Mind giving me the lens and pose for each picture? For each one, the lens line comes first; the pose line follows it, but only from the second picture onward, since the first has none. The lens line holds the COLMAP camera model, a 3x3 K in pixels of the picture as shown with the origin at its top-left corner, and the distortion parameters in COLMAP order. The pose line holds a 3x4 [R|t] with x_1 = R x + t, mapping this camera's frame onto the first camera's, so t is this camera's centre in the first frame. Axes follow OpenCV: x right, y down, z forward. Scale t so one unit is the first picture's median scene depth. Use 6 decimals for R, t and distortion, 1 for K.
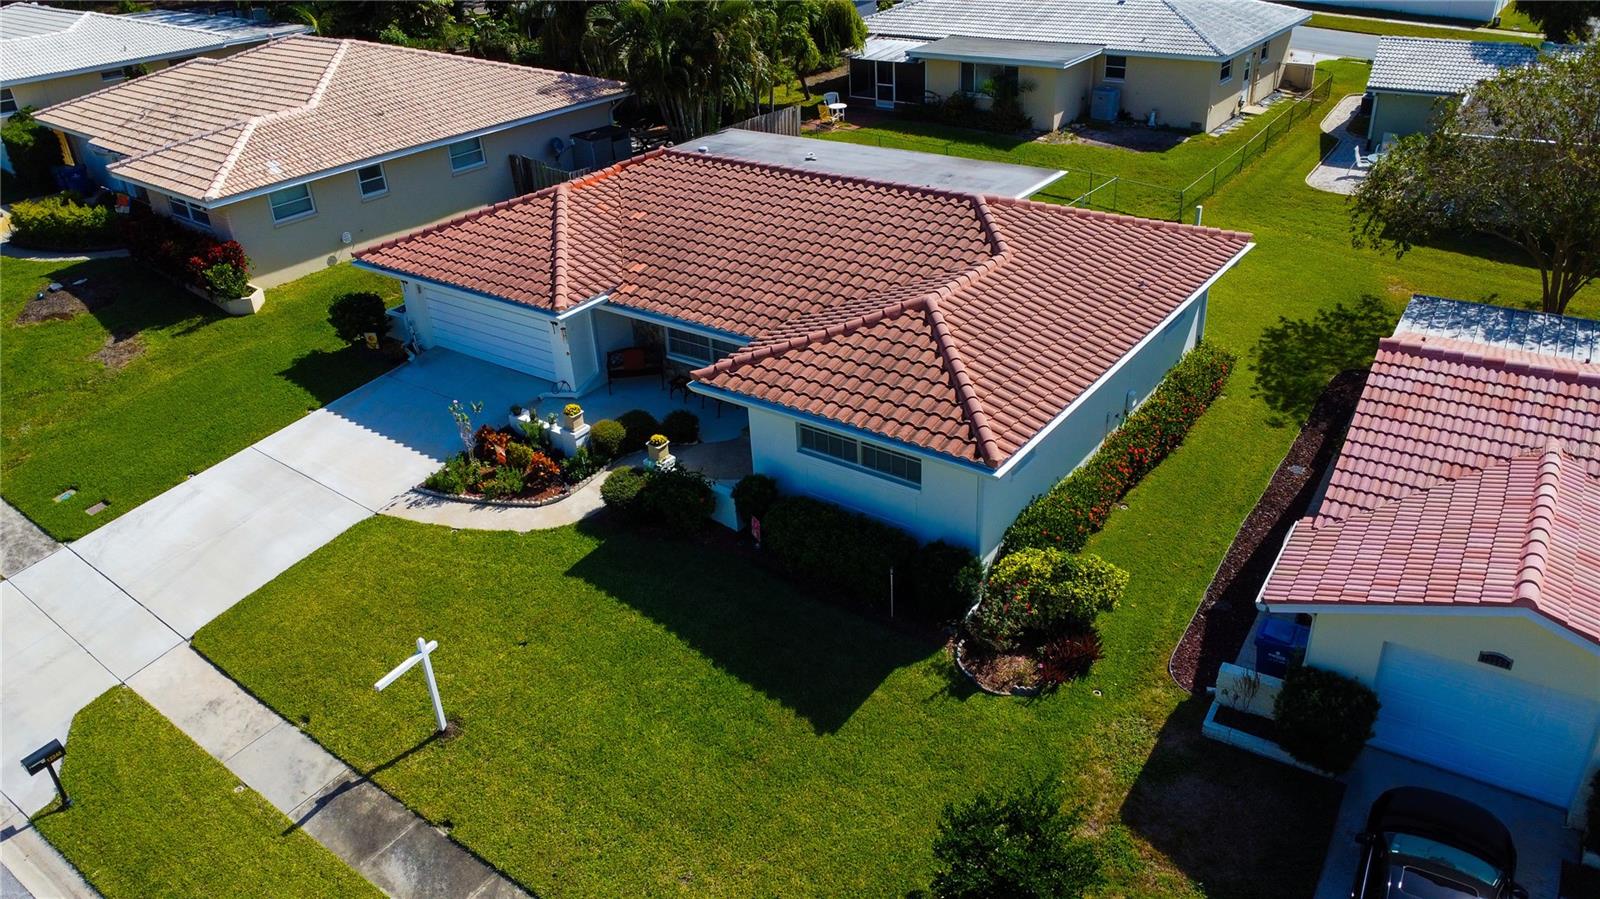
lens RADIAL K [[1147.5, 0, 800.0], [0, 1147.5, 449.5], [0, 0, 1]] dist [-0.025239, -0.005471]
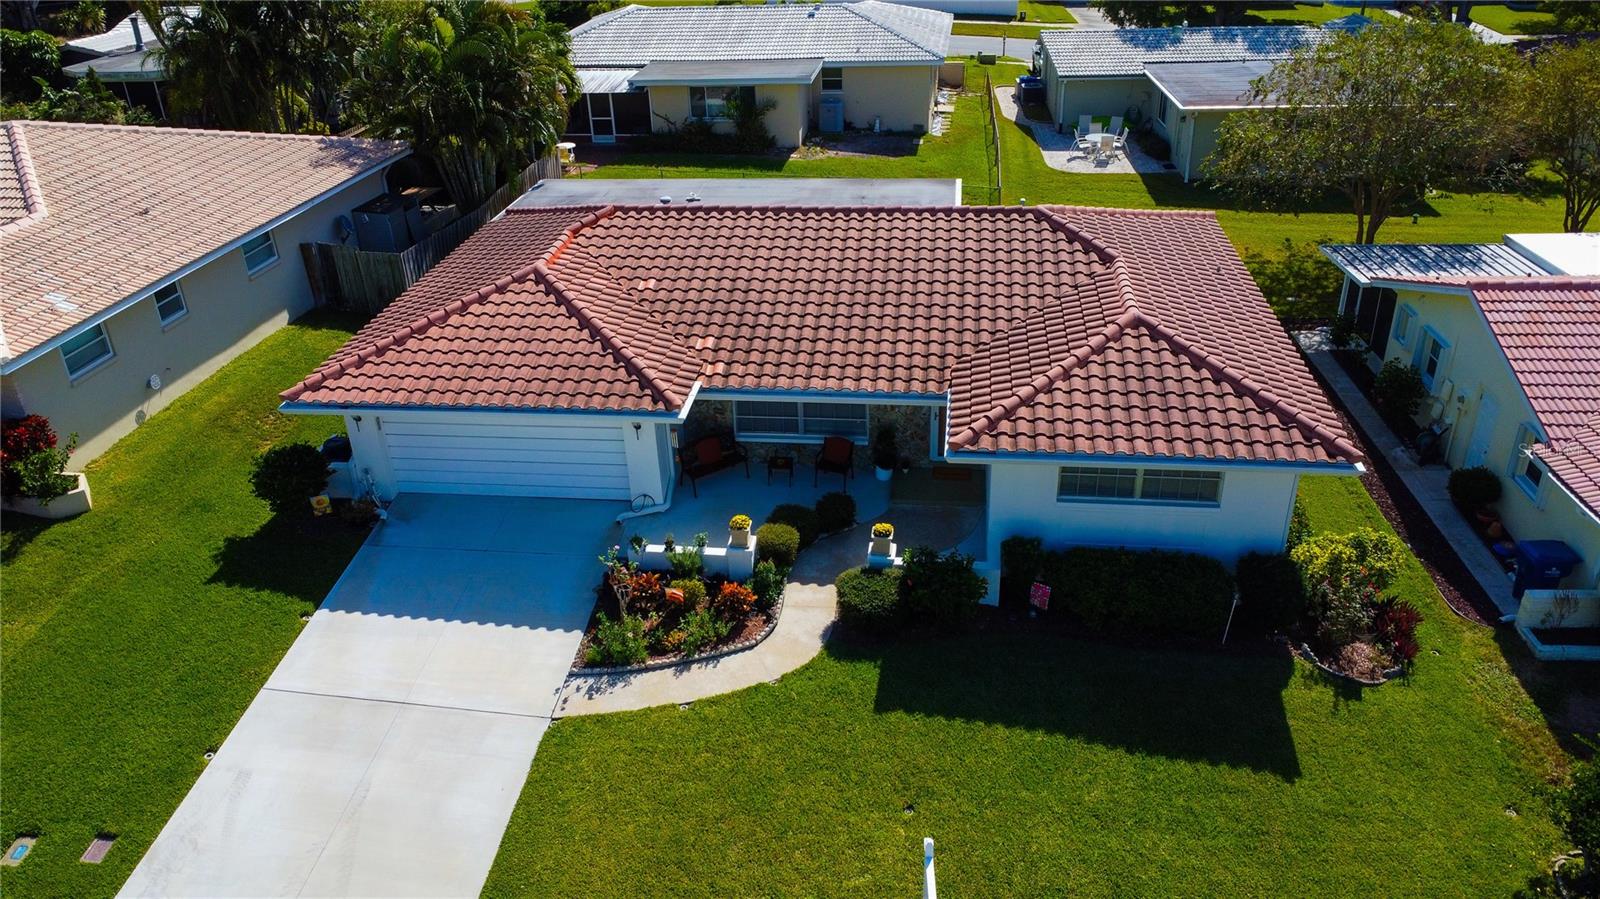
lens RADIAL K [[1147.5, 0, 800.0], [0, 1147.5, 449.5], [0, 0, 1]] dist [-0.025239, -0.005471]
pose [[0.875546, -0.217000, 0.431659, -0.451465], [0.226724, 0.973511, 0.029525, -0.089338], [-0.426632, 0.072017, 0.901554, 0.209583]]
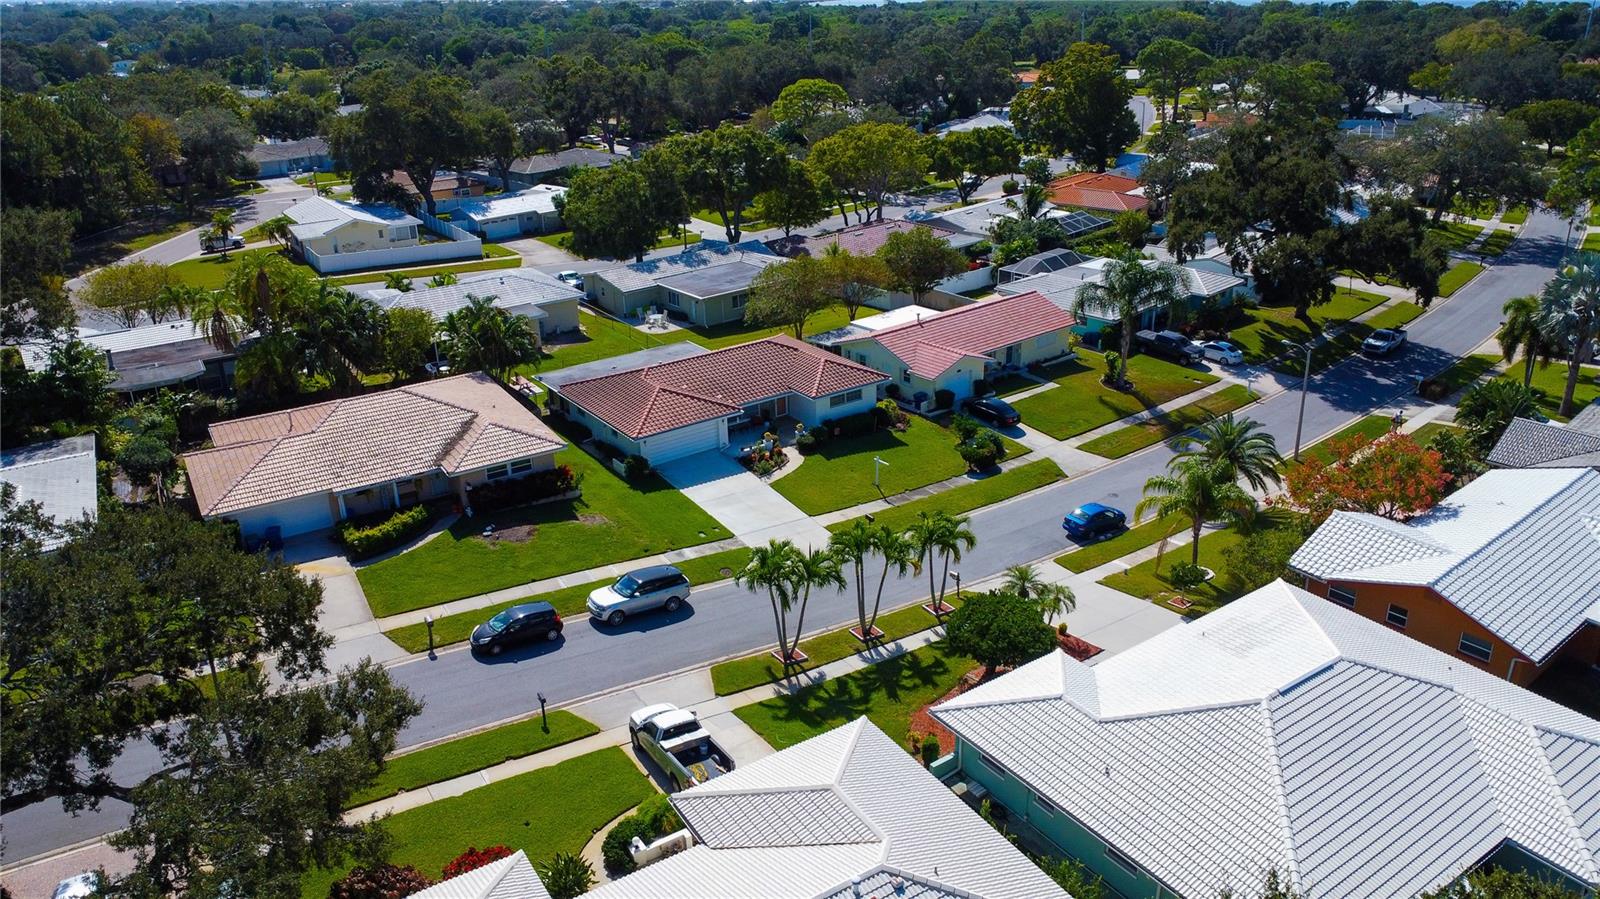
lens RADIAL K [[1147.5, 0, 800.0], [0, 1147.5, 449.5], [0, 0, 1]] dist [-0.025239, -0.005471]
pose [[0.314944, -0.330971, 0.889533, -2.545816], [0.466509, 0.870181, 0.158601, -0.389250], [-0.826547, 0.365025, 0.428459, -0.302617]]
